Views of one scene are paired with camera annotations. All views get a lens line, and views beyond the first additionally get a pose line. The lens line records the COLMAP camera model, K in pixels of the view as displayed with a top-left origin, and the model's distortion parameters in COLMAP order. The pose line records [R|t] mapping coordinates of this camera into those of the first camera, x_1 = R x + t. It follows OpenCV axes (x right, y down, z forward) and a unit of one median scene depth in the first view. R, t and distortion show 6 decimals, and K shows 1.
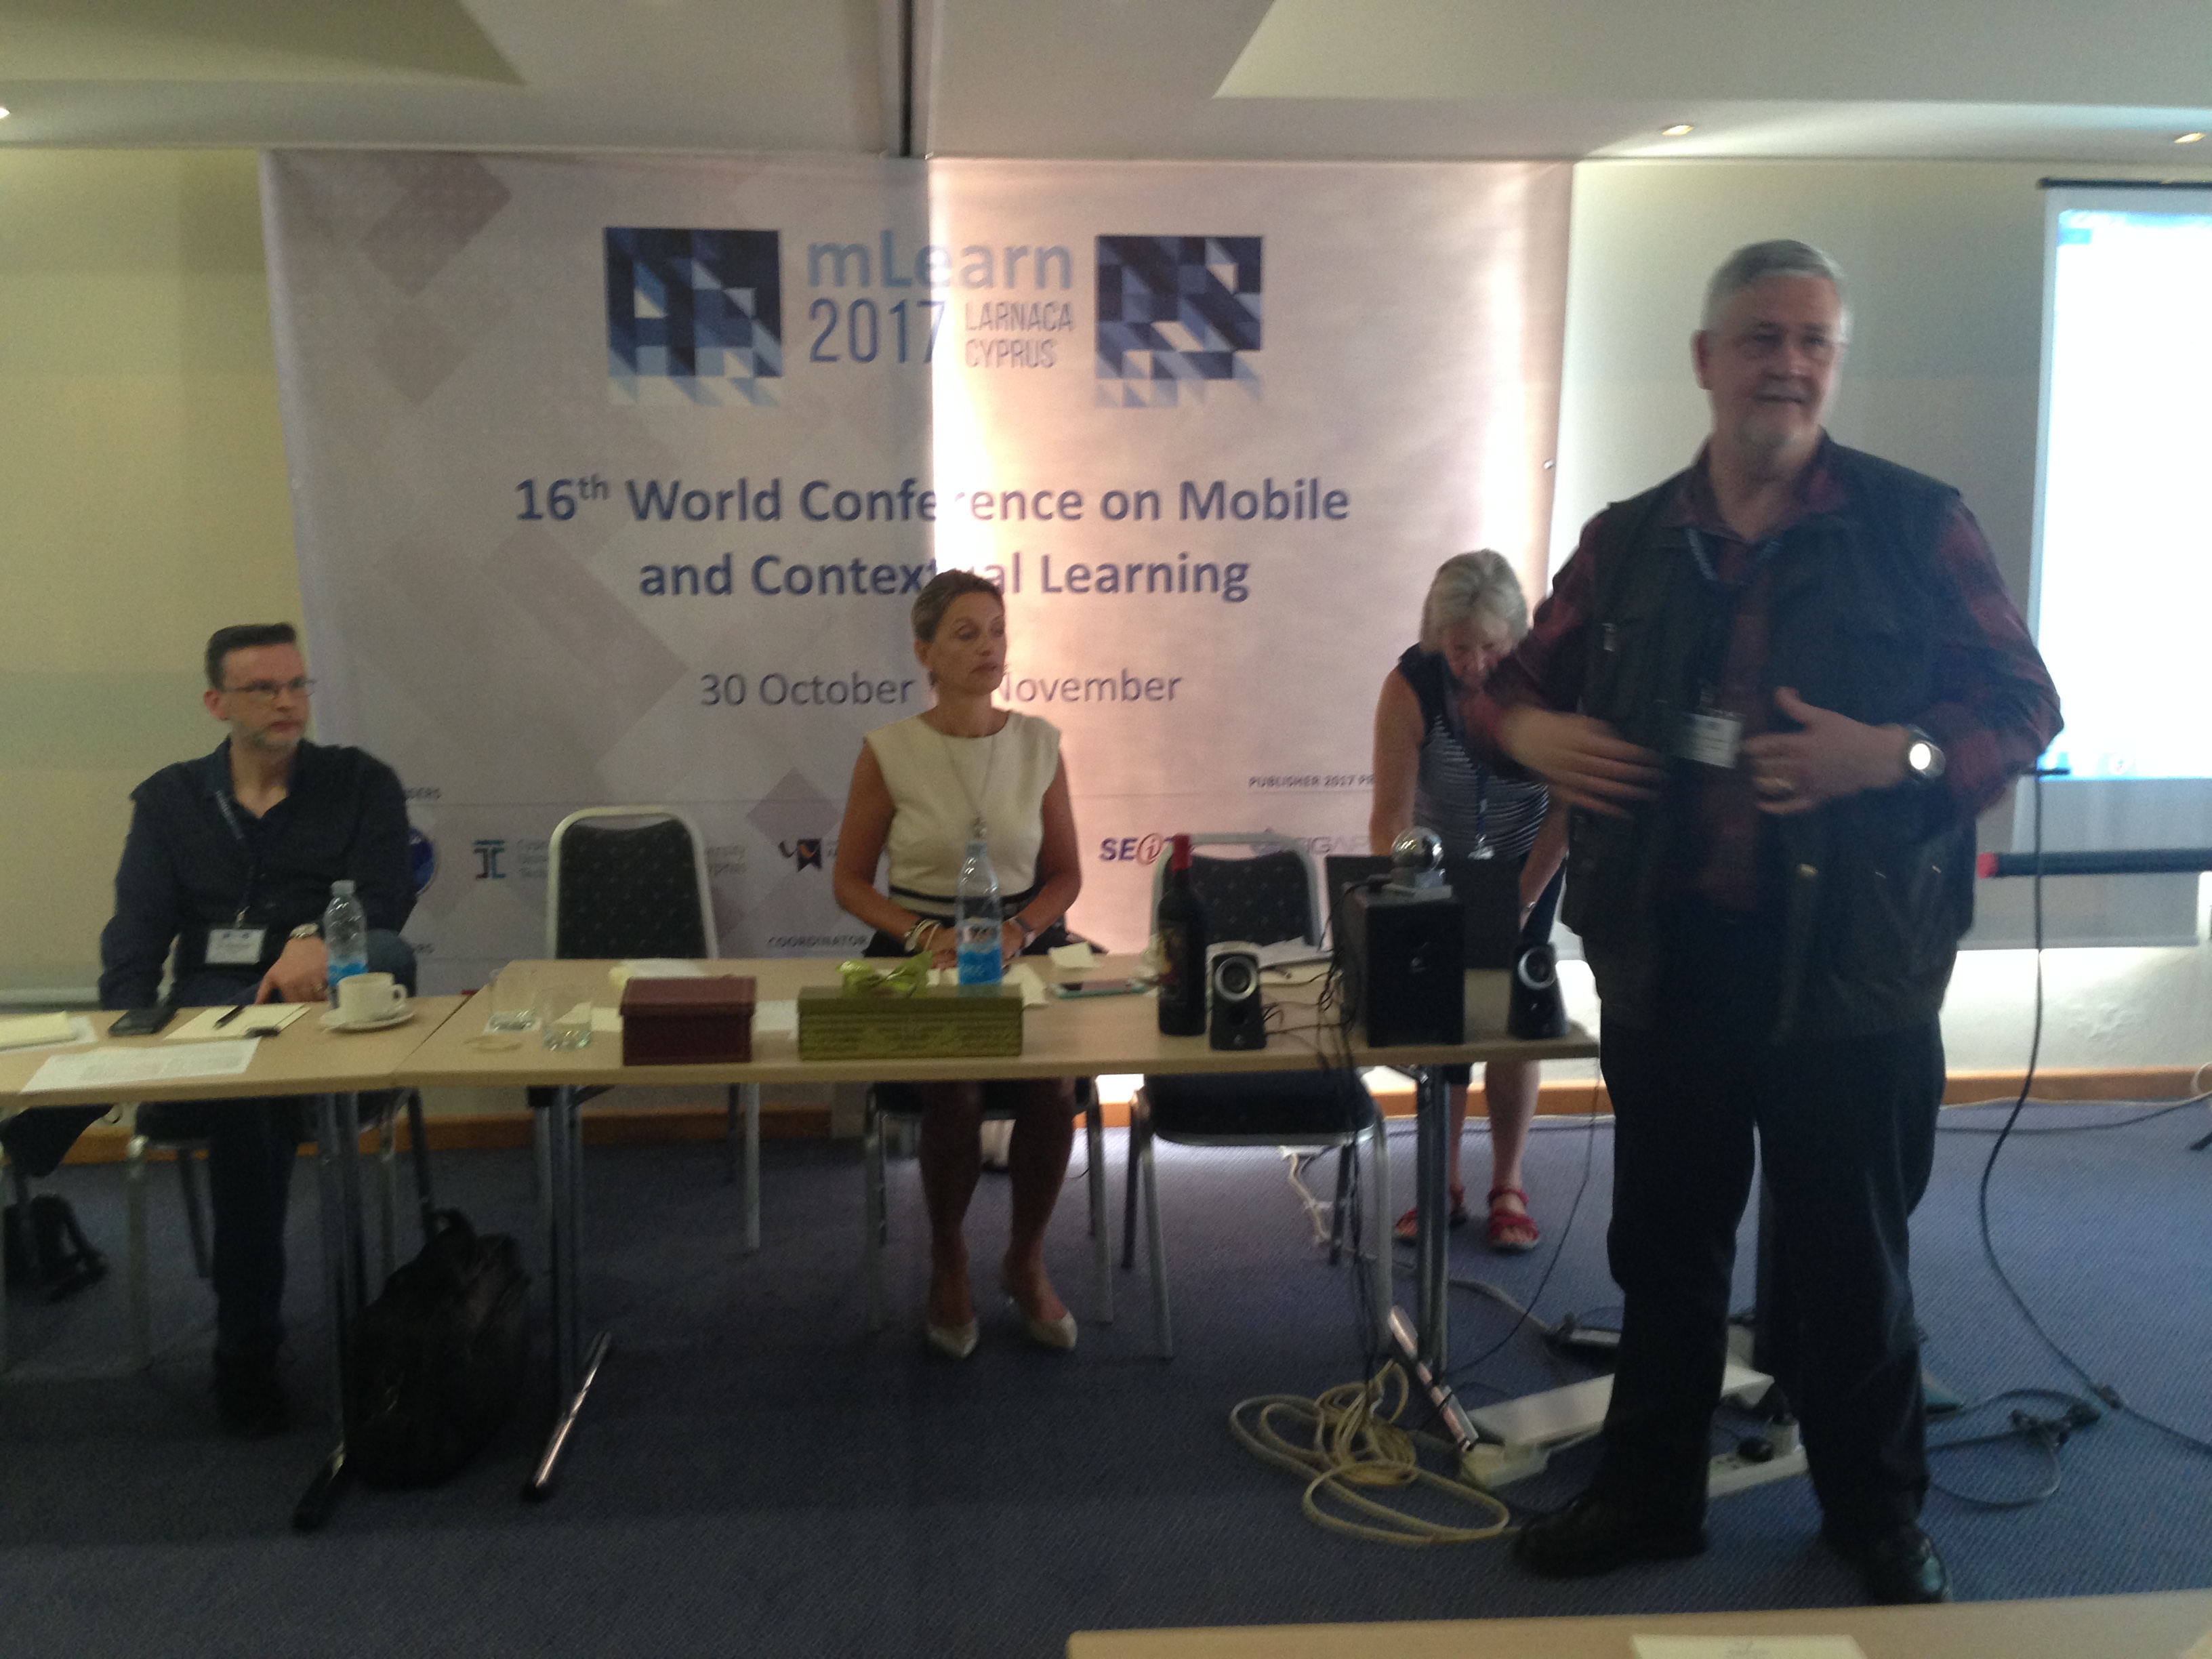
lens RADIAL K [[2137.9, 0, 1037.4], [0, 2137.9, 910.5], [0, 0, 1]] dist [0.044633, 0.000000]
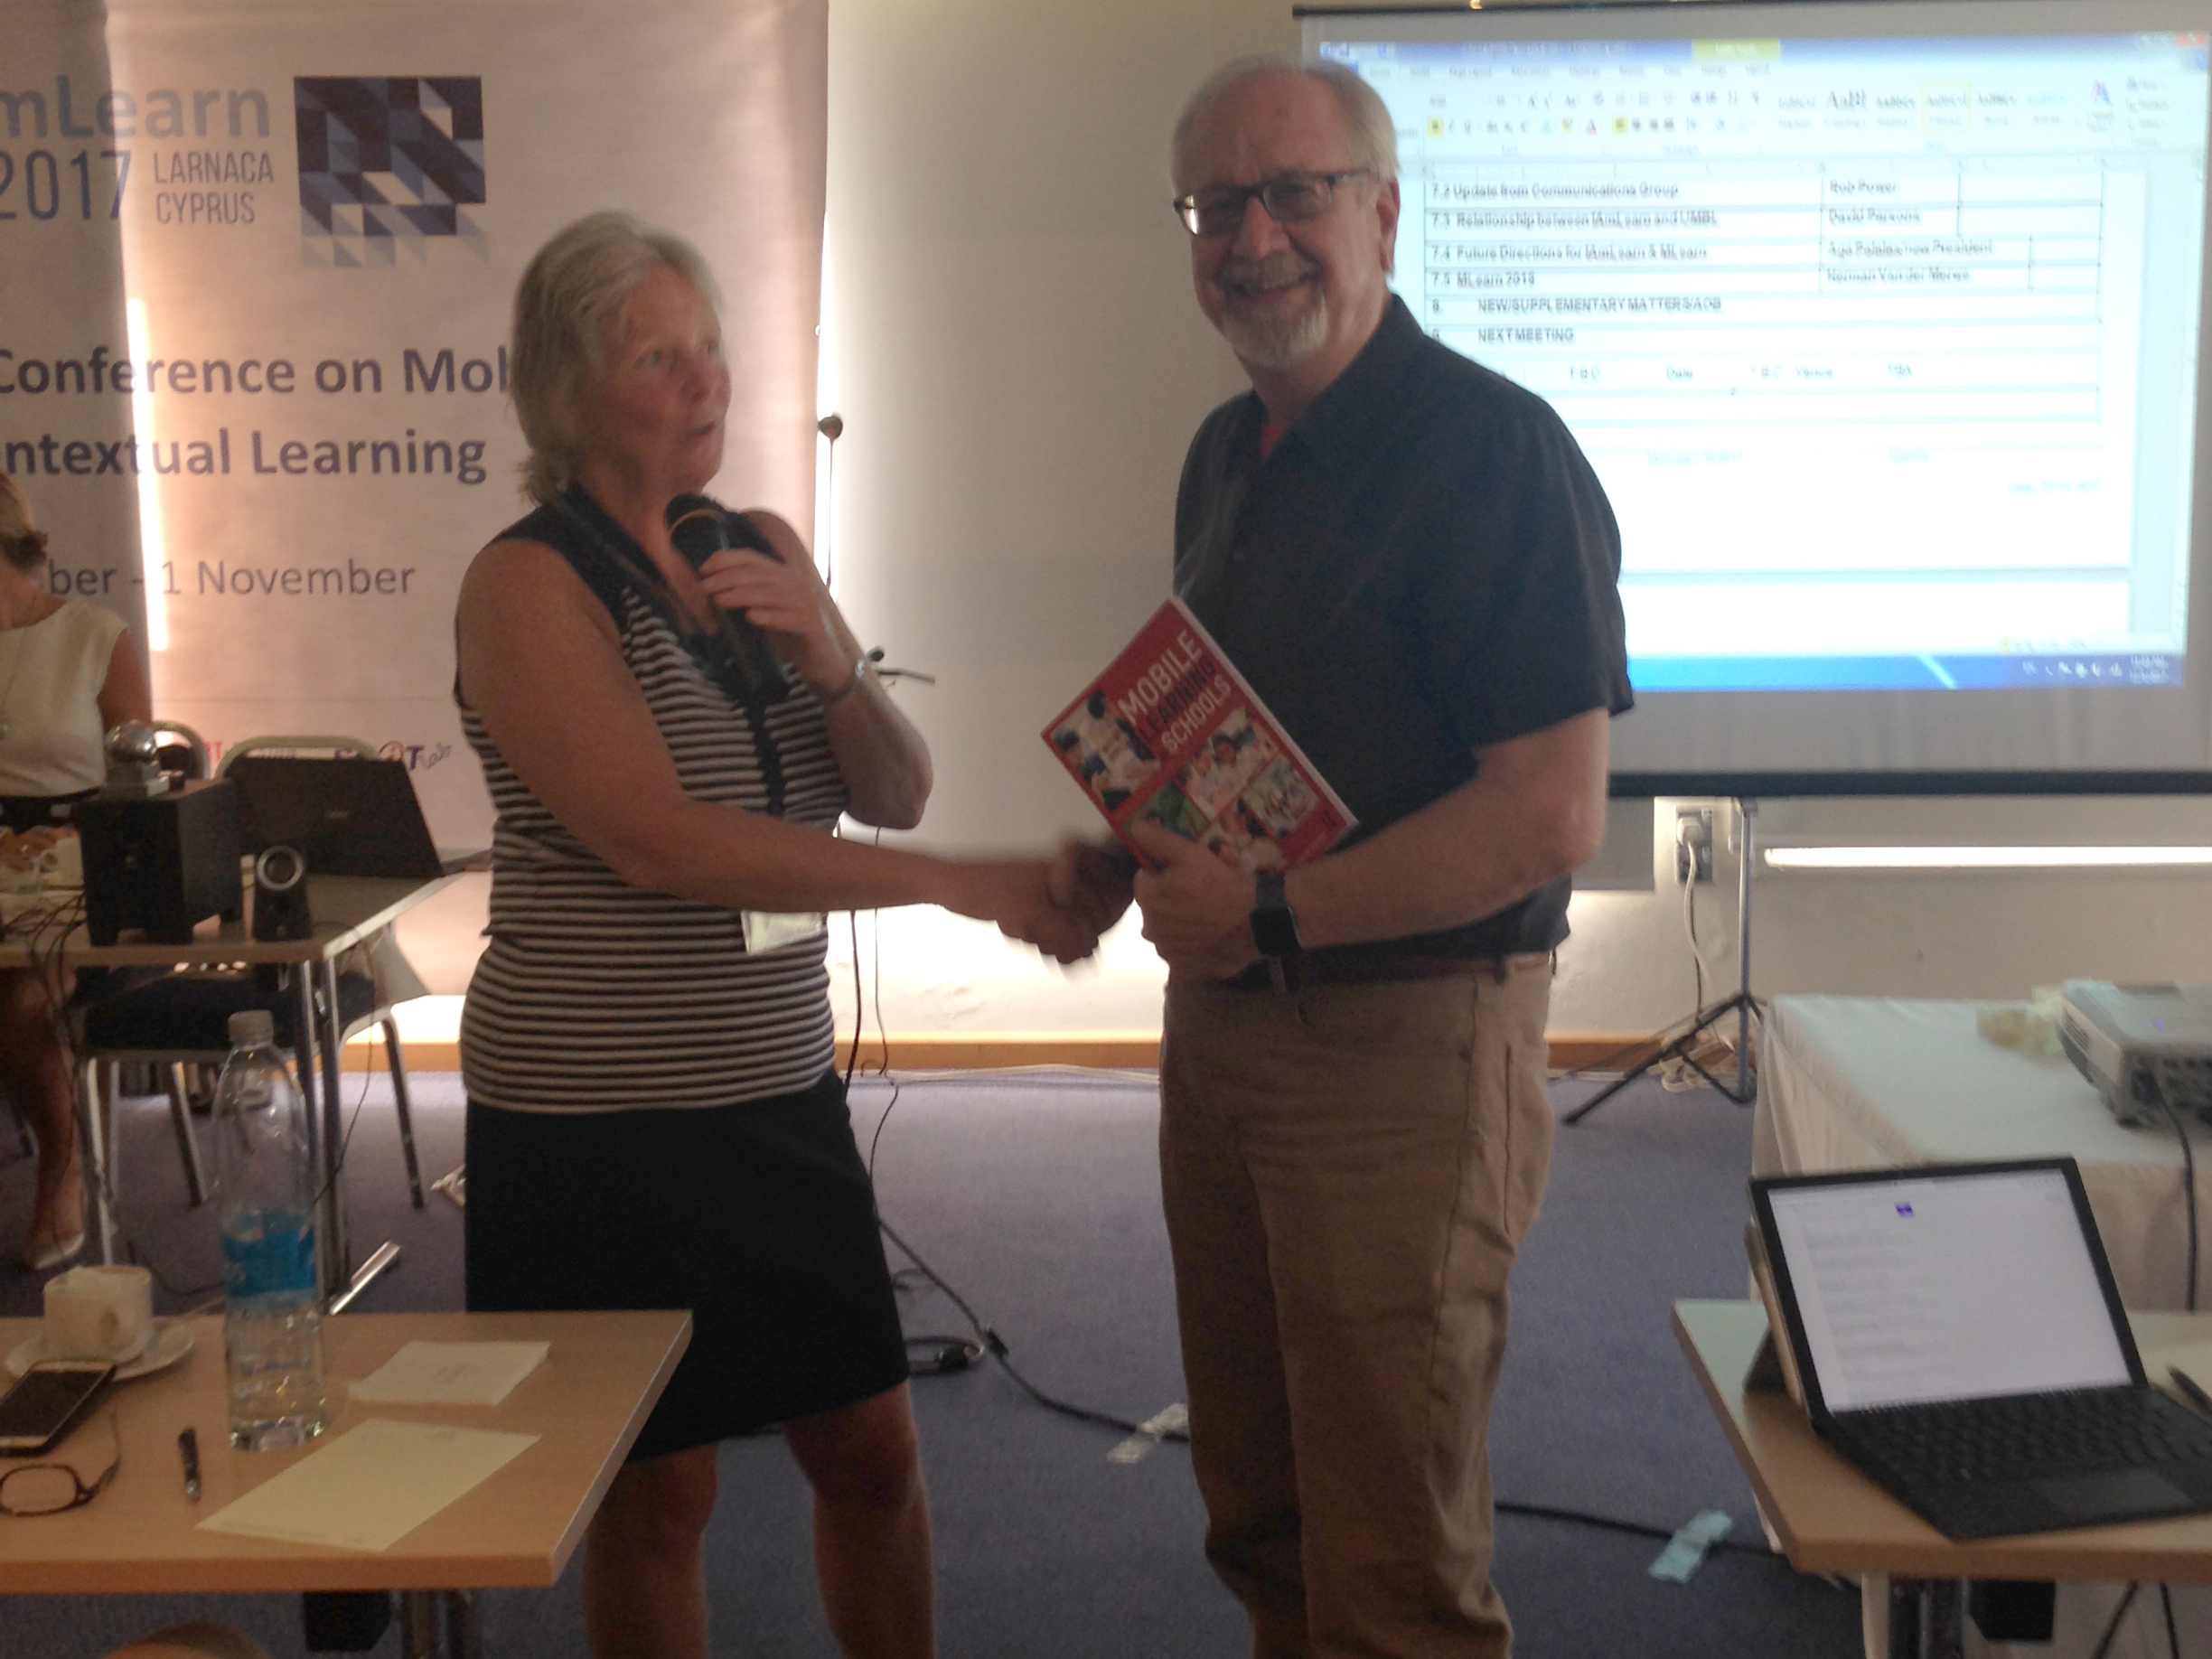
lens RADIAL K [[2337.2, 0, 1110.3], [0, 2337.2, 821.4], [0, 0, 1]] dist [-0.004447, 0.000000]
pose [[0.995504, 0.018384, -0.092923, 0.459954], [-0.018275, 0.999831, 0.002023, -0.010786], [0.092944, -0.000316, 0.995671, 0.056703]]
